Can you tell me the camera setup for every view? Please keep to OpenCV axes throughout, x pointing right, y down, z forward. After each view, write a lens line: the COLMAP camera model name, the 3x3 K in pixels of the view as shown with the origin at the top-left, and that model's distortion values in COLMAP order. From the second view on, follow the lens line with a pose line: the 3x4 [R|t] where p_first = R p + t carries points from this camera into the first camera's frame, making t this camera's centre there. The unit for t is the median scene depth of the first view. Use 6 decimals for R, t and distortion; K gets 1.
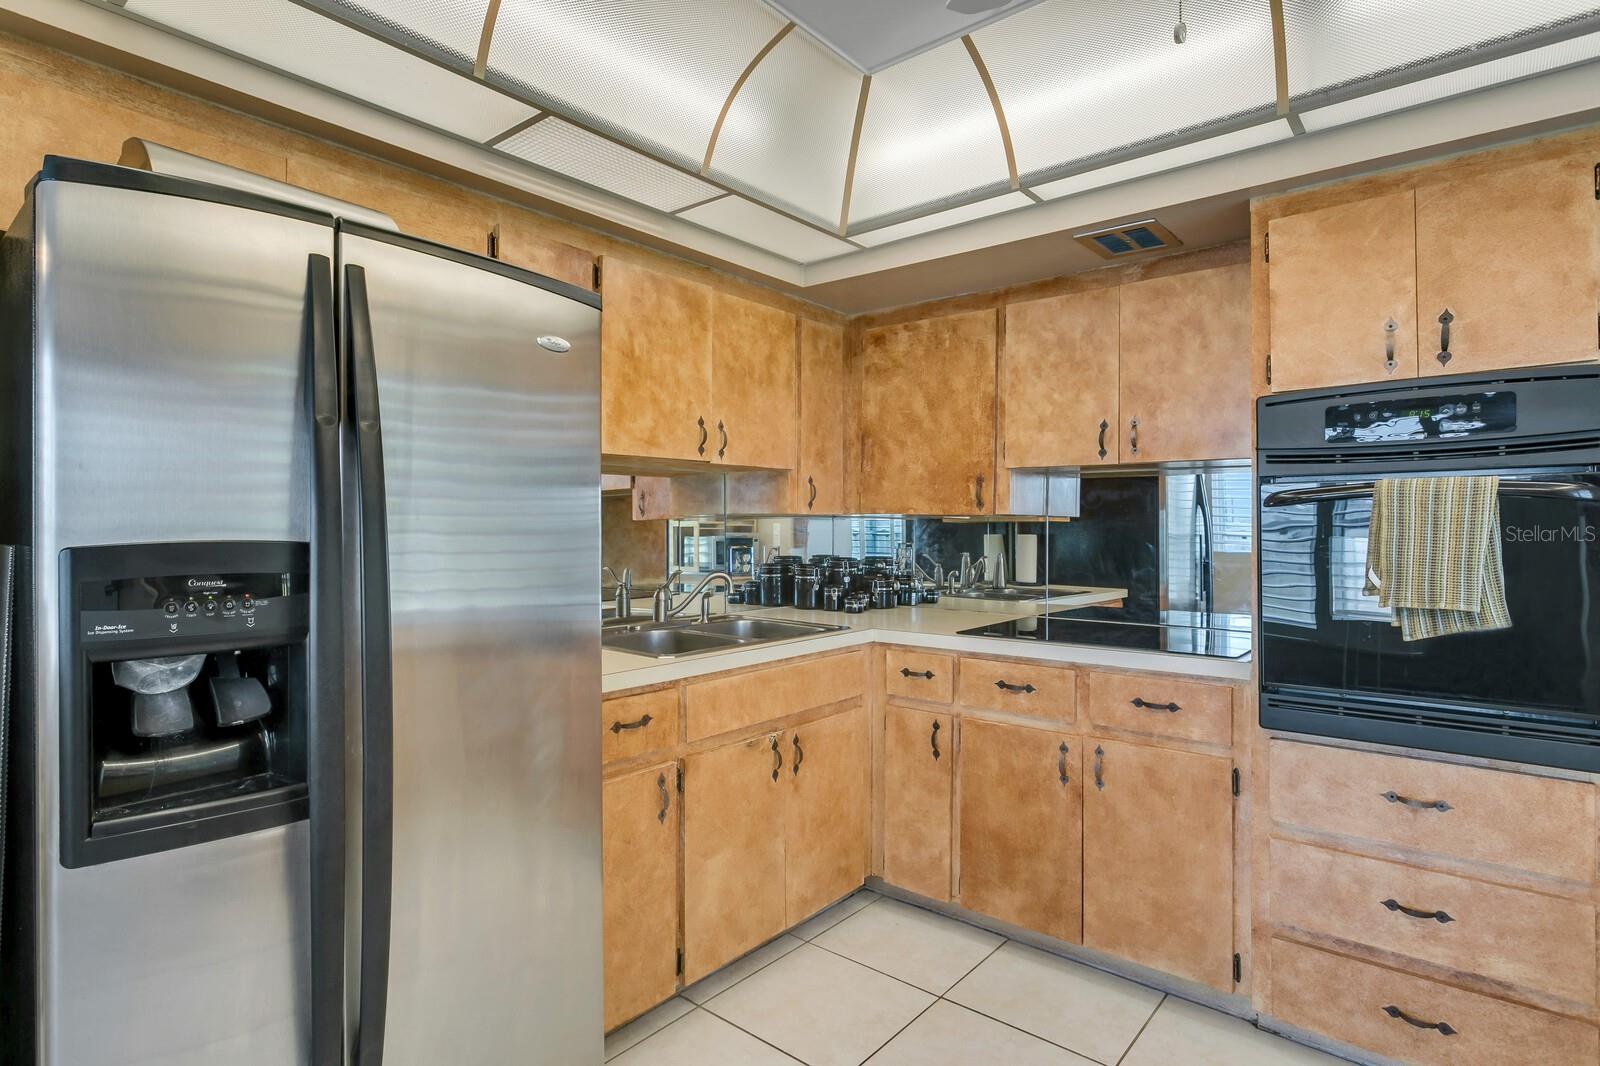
lens RADIAL K [[851.7, 0, 772.8], [0, 851.7, 524.7], [0, 0, 1]] dist [-0.004326, 0.002806]
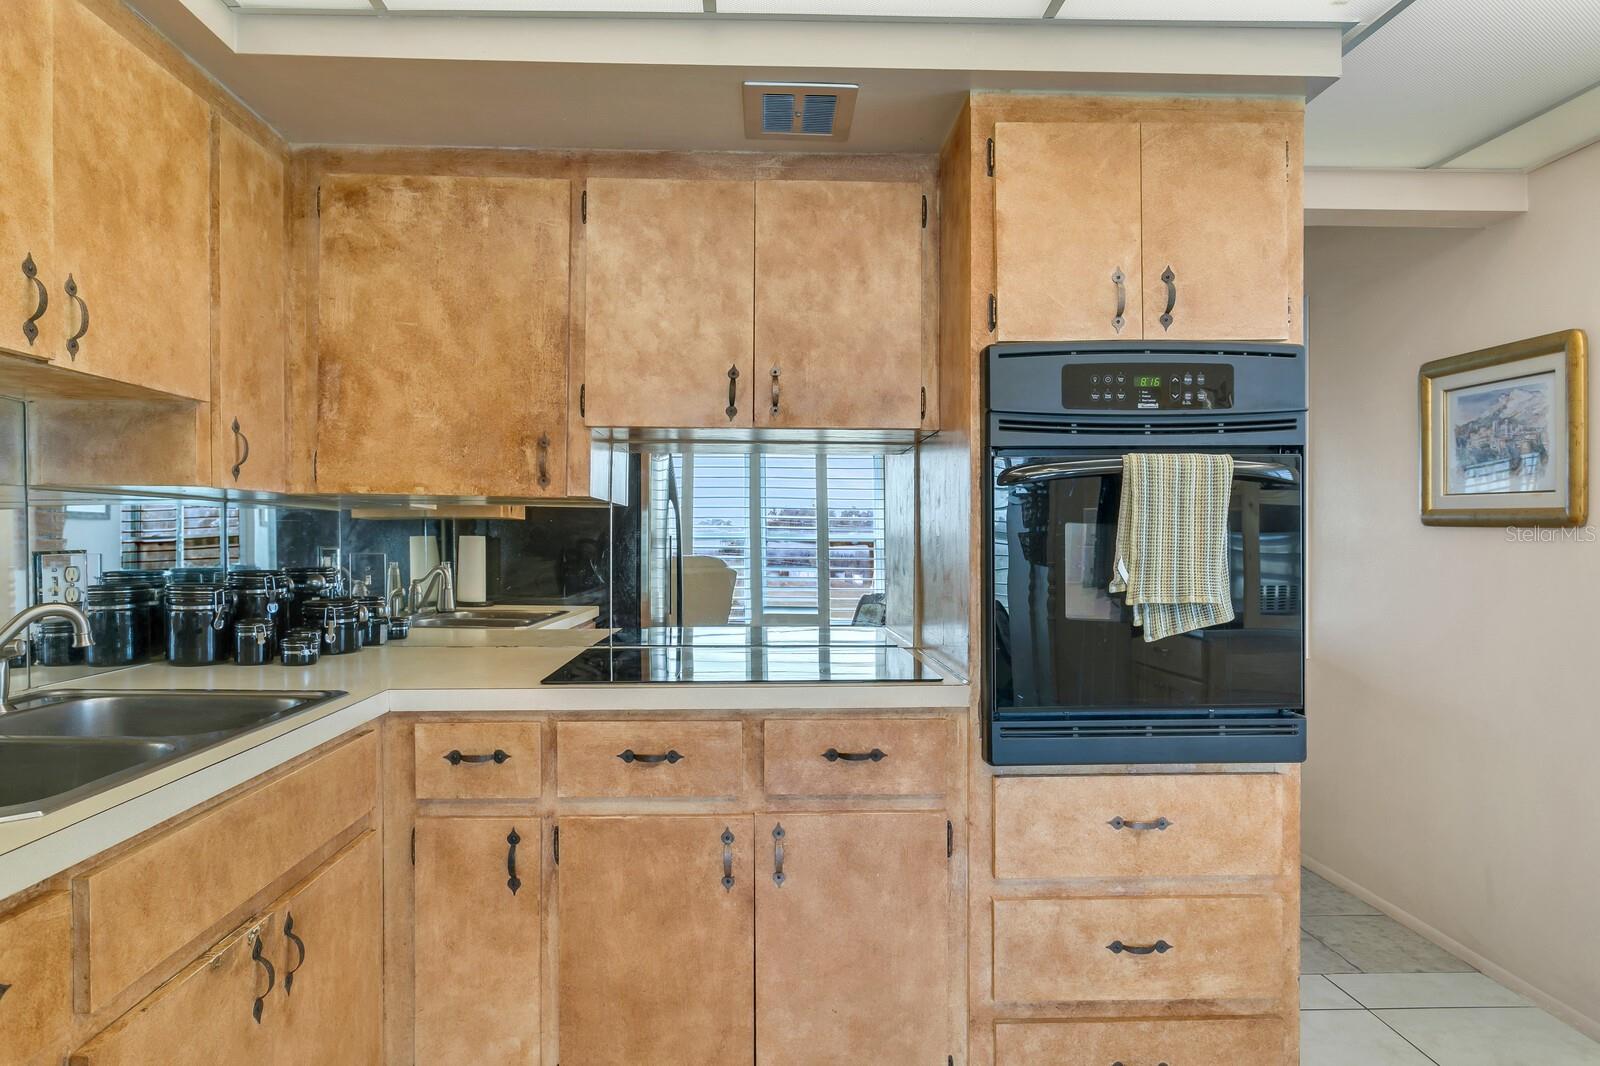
lens RADIAL K [[1004.9, 0, 795.4], [0, 1004.9, 551.2], [0, 0, 1]] dist [-0.007295, 0.004359]
pose [[0.736131, -0.010678, 0.676754, -0.154820], [-0.000385, 0.999869, 0.016194, 0.020474], [-0.676838, -0.012182, 0.736031, 0.362800]]
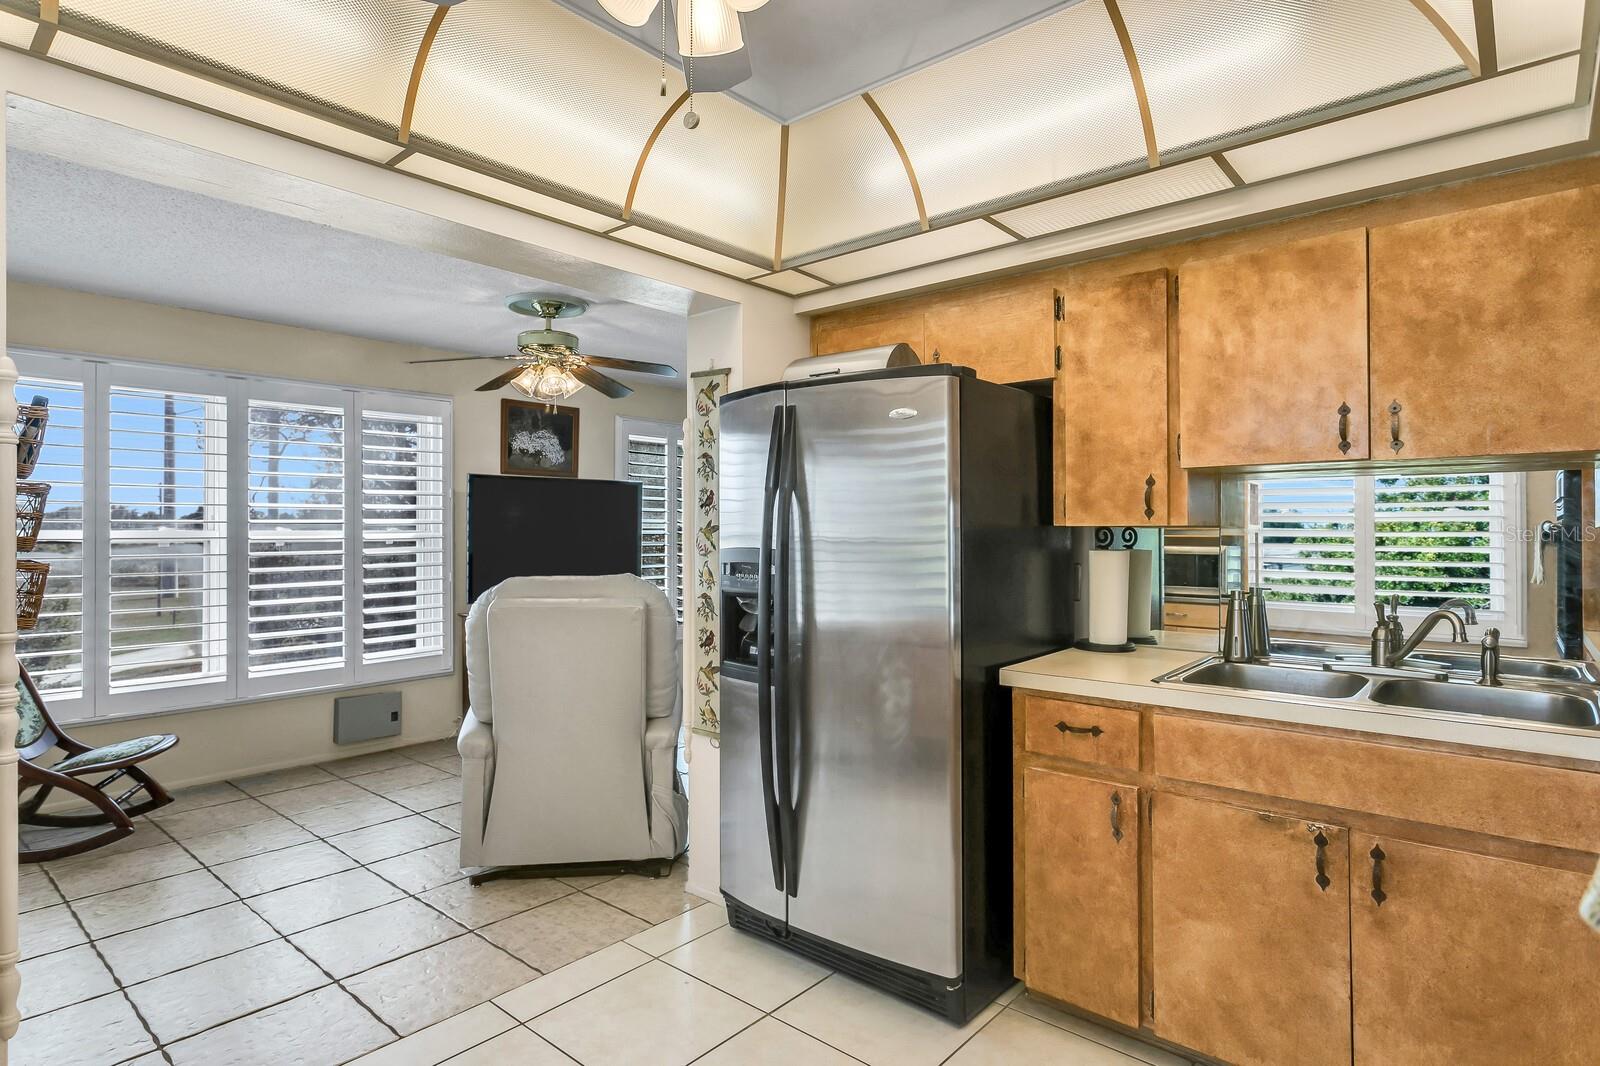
lens RADIAL K [[851.7, 0, 772.8], [0, 851.7, 524.7], [0, 0, 1]] dist [-0.004326, 0.002806]
pose [[-0.029472, -0.005194, -0.999552, 0.748732], [0.003139, 0.999981, -0.005289, -0.014290], [0.999561, -0.003293, -0.029455, 0.533916]]
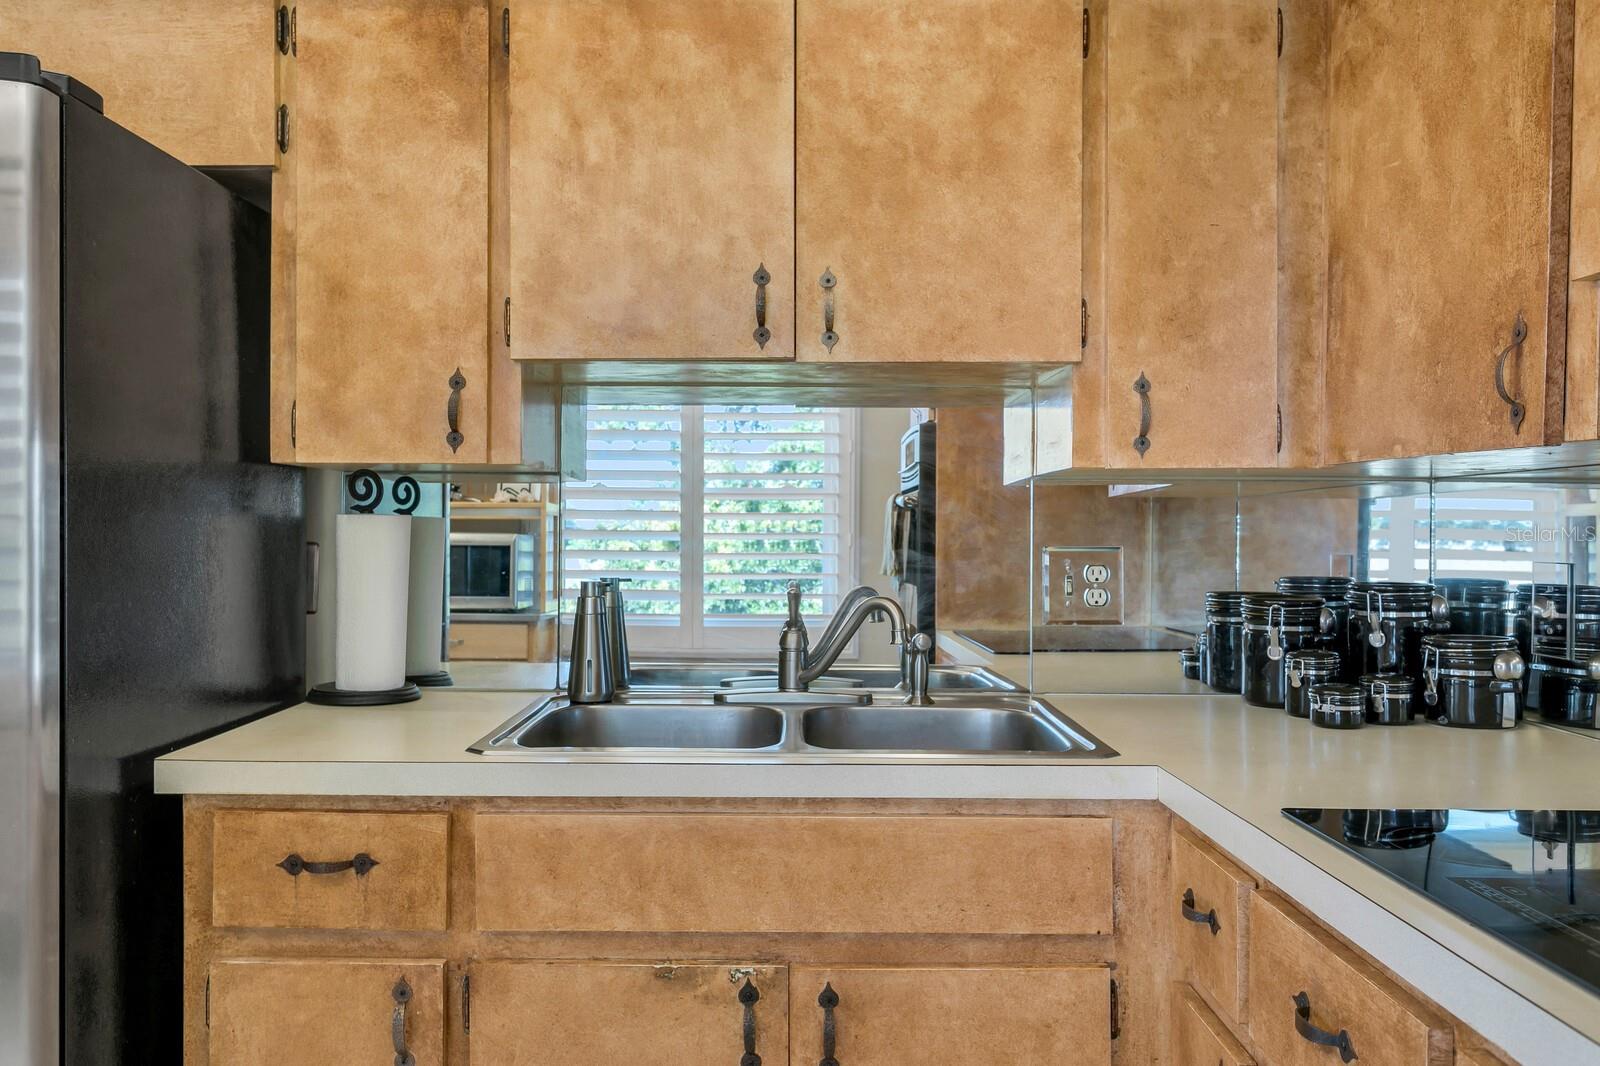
lens RADIAL K [[1289.4, 0, 771.1], [0, 1289.4, 534.9], [0, 0, 1]] dist [0.010580, -0.000084]
pose [[0.631957, 0.004743, -0.774989, 0.508665], [-0.004036, 0.999988, 0.002829, 0.023224], [0.774993, 0.001340, 0.631969, 0.583129]]
